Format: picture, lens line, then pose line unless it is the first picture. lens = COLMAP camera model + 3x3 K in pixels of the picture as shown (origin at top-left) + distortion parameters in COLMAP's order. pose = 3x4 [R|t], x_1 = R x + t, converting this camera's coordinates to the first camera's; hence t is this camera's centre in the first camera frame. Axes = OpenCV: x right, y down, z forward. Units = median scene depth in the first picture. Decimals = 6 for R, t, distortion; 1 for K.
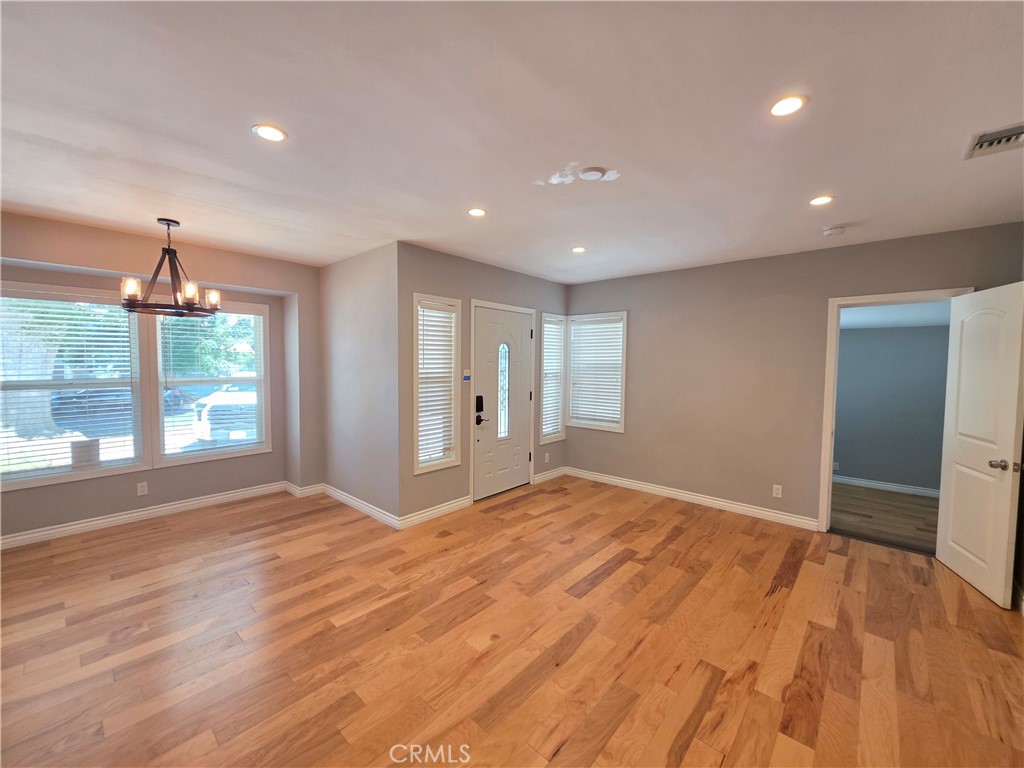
lens RADIAL K [[408.9, 0, 511.3], [0, 408.9, 381.2], [0, 0, 1]] dist [0.001345, -0.000170]
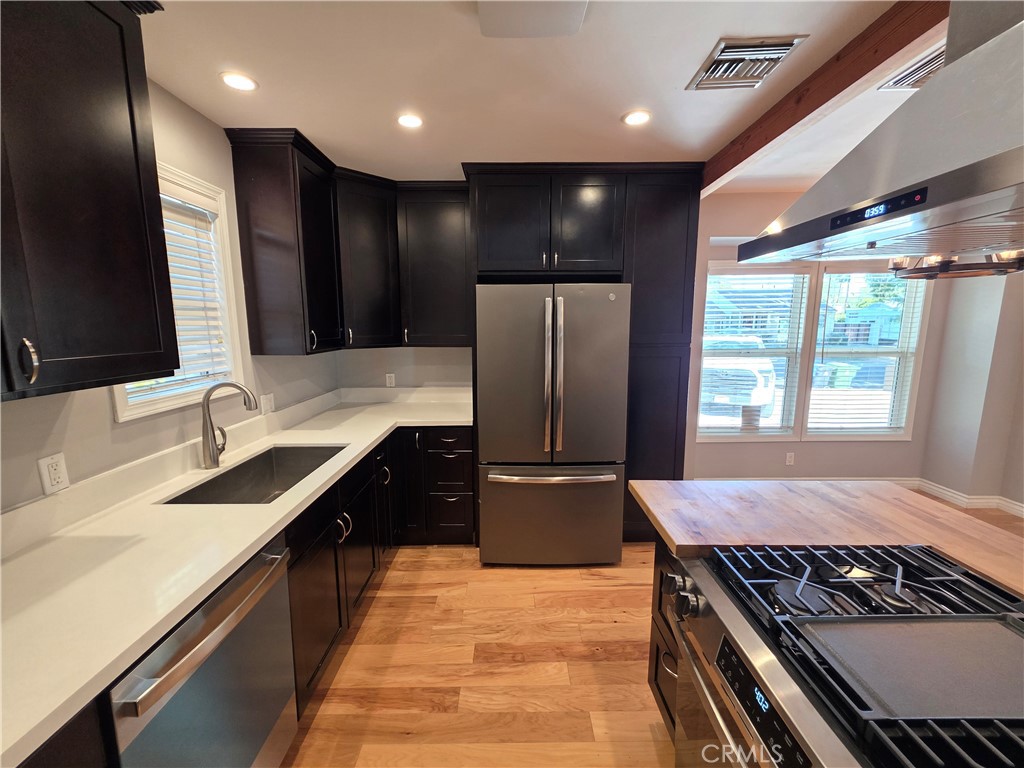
lens RADIAL K [[412.7, 0, 509.7], [0, 412.7, 383.9], [0, 0, 1]] dist [0.000781, 0.000104]
pose [[0.666284, 0.102016, -0.738687, -0.659616], [-0.027971, 0.993320, 0.111952, -0.015890], [0.745174, -0.053930, 0.664686, -0.187742]]
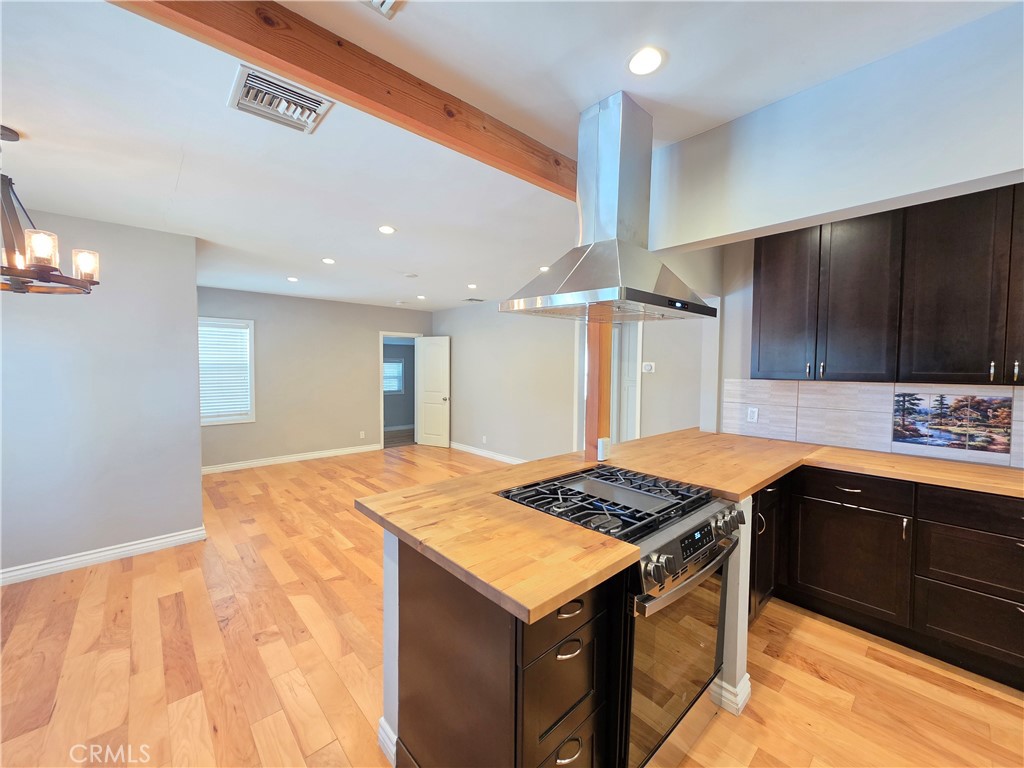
lens RADIAL K [[408.9, 0, 511.3], [0, 408.9, 381.2], [0, 0, 1]] dist [0.001345, -0.000170]
pose [[0.098114, -0.047720, 0.994030, -1.129434], [0.041549, 0.998175, 0.043817, -0.018532], [-0.994307, 0.037002, 0.099918, 0.172726]]
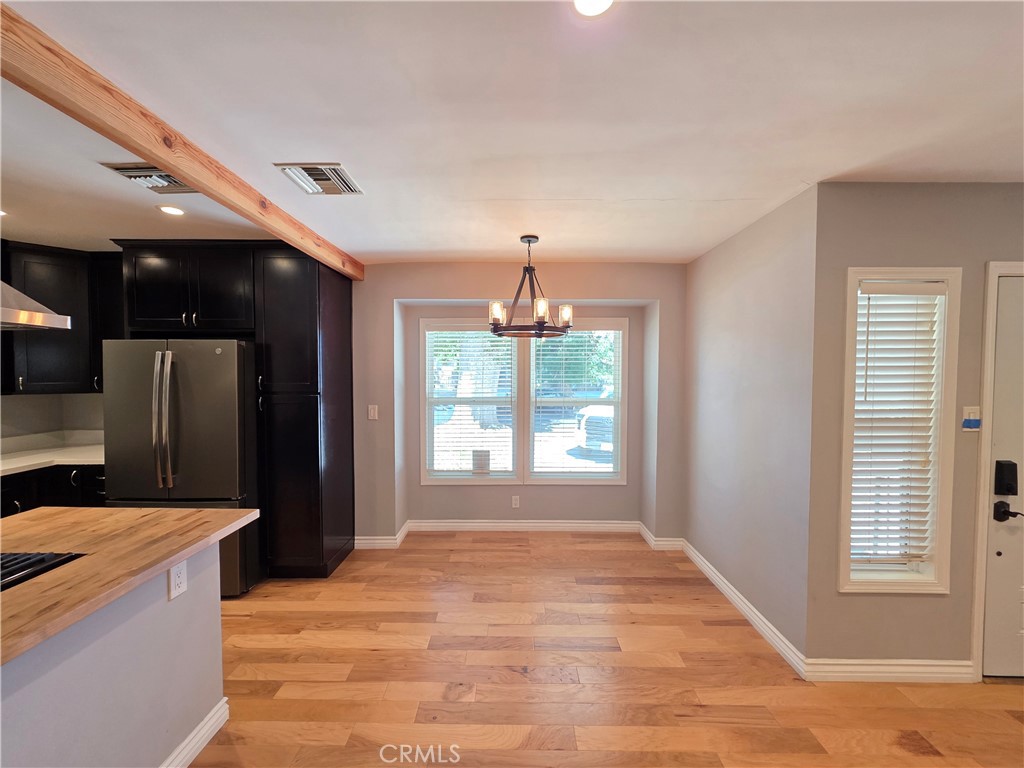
lens RADIAL K [[412.7, 0, 509.7], [0, 412.7, 383.9], [0, 0, 1]] dist [0.000781, 0.000104]
pose [[0.662375, 0.018870, -0.748935, -0.120397], [-0.033882, 0.999414, -0.004784, -0.038887], [0.748406, 0.028544, 0.662626, 0.282834]]
